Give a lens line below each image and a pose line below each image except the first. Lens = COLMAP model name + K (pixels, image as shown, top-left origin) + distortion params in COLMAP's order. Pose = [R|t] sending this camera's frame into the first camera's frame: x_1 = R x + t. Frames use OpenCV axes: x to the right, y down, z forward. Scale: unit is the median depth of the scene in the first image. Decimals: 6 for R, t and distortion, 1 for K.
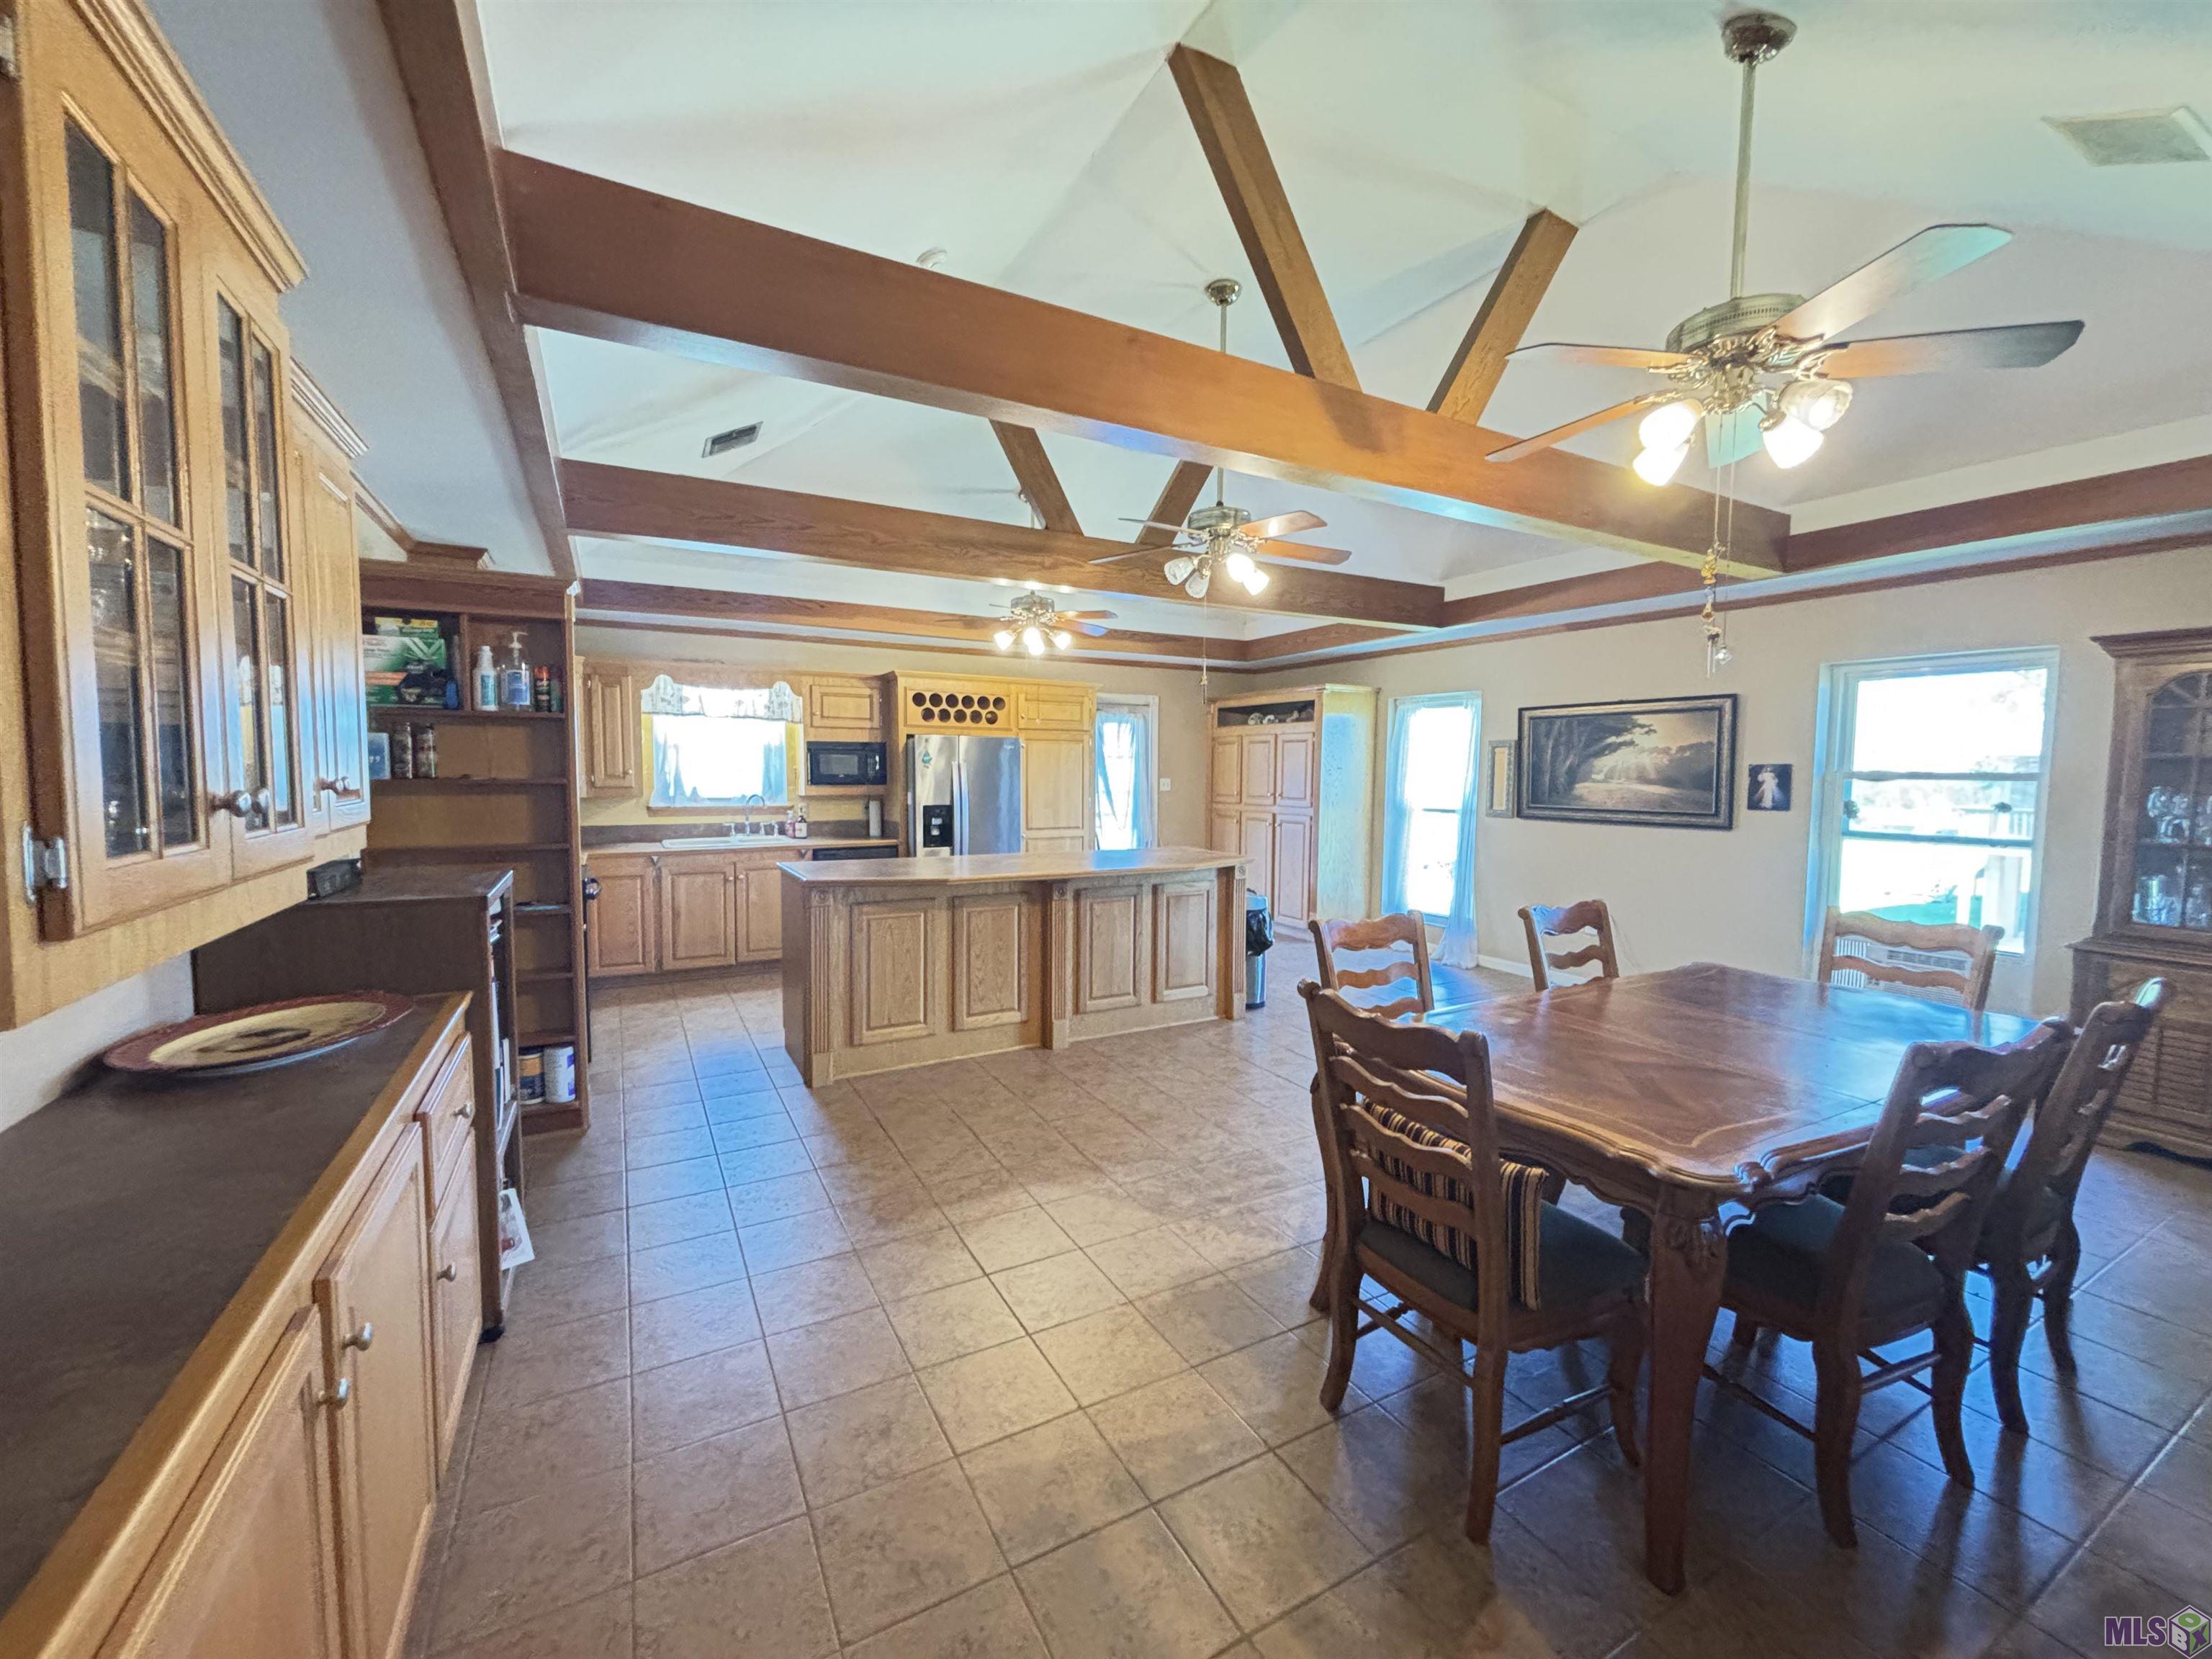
lens RADIAL K [[889.9, 0, 1111.8], [0, 889.9, 832.6], [0, 0, 1]] dist [0.001016, 0.000476]
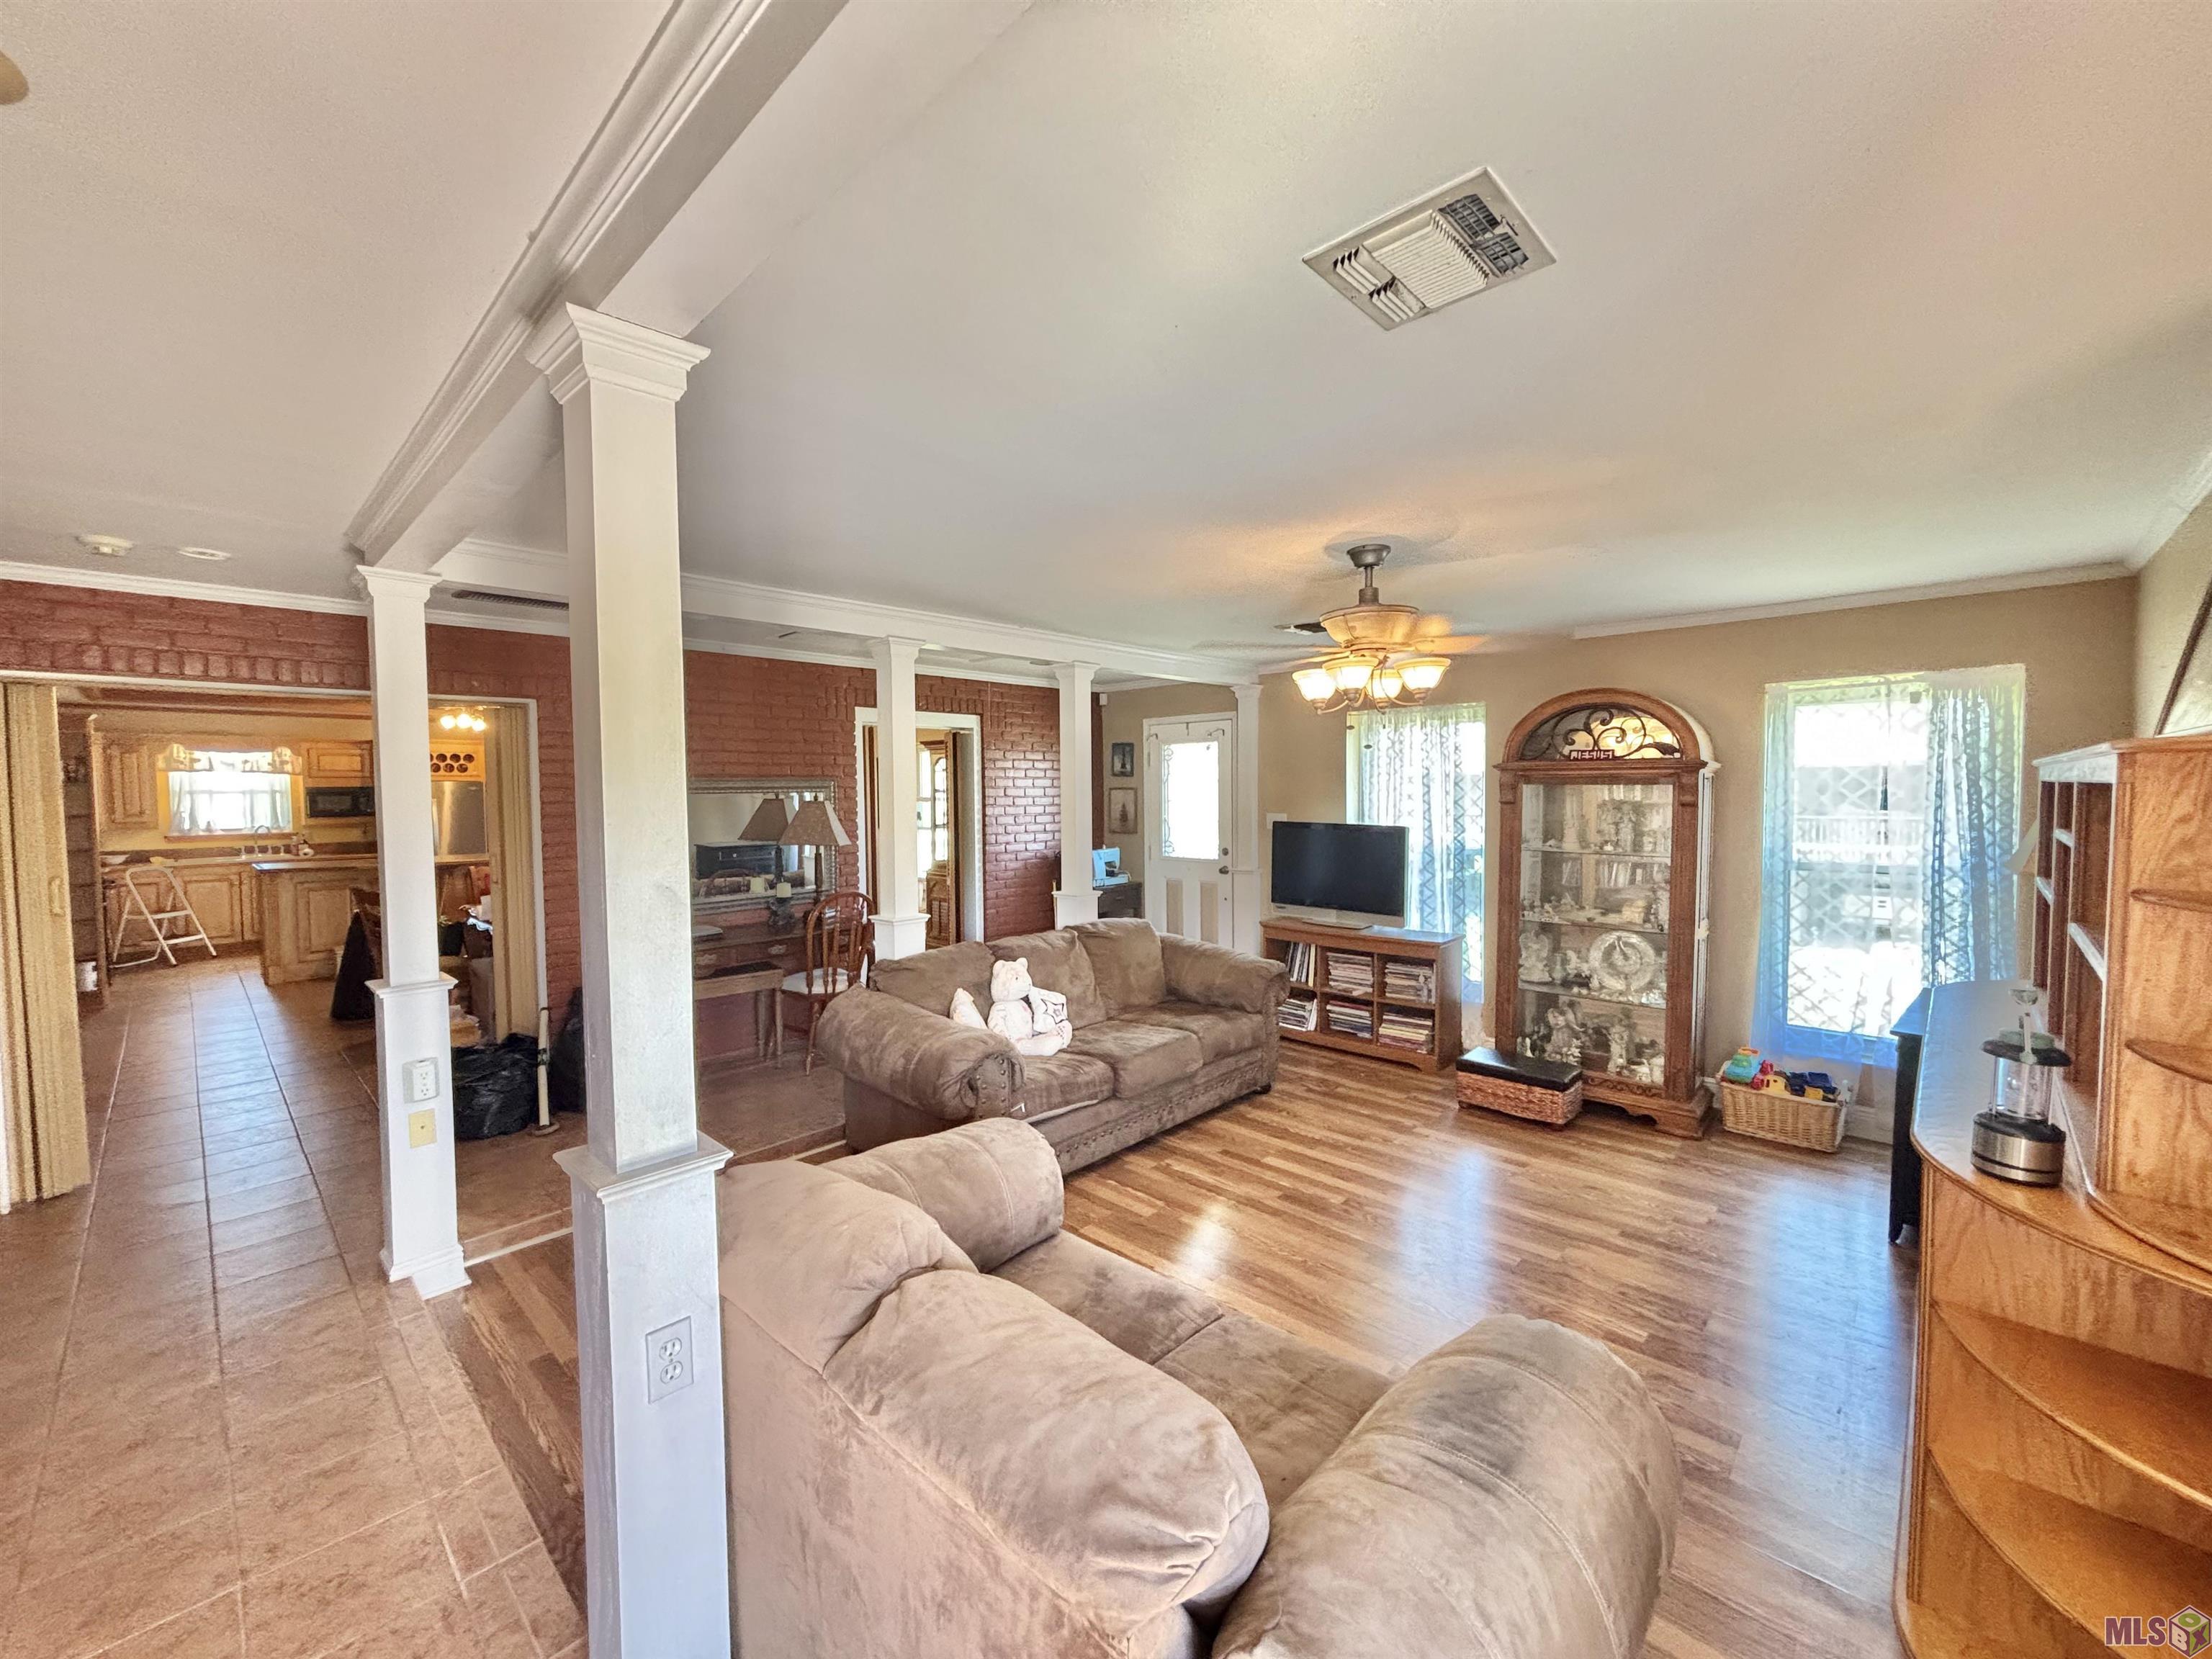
lens RADIAL K [[889.9, 0, 1094.0], [0, 889.9, 837.9], [0, 0, 1]] dist [0.001016, 0.000476]
pose [[0.957758, -0.034347, 0.285516, 0.462379], [0.039984, 0.999103, -0.013937, 0.049721], [-0.284782, 0.024765, 0.958272, -0.736325]]
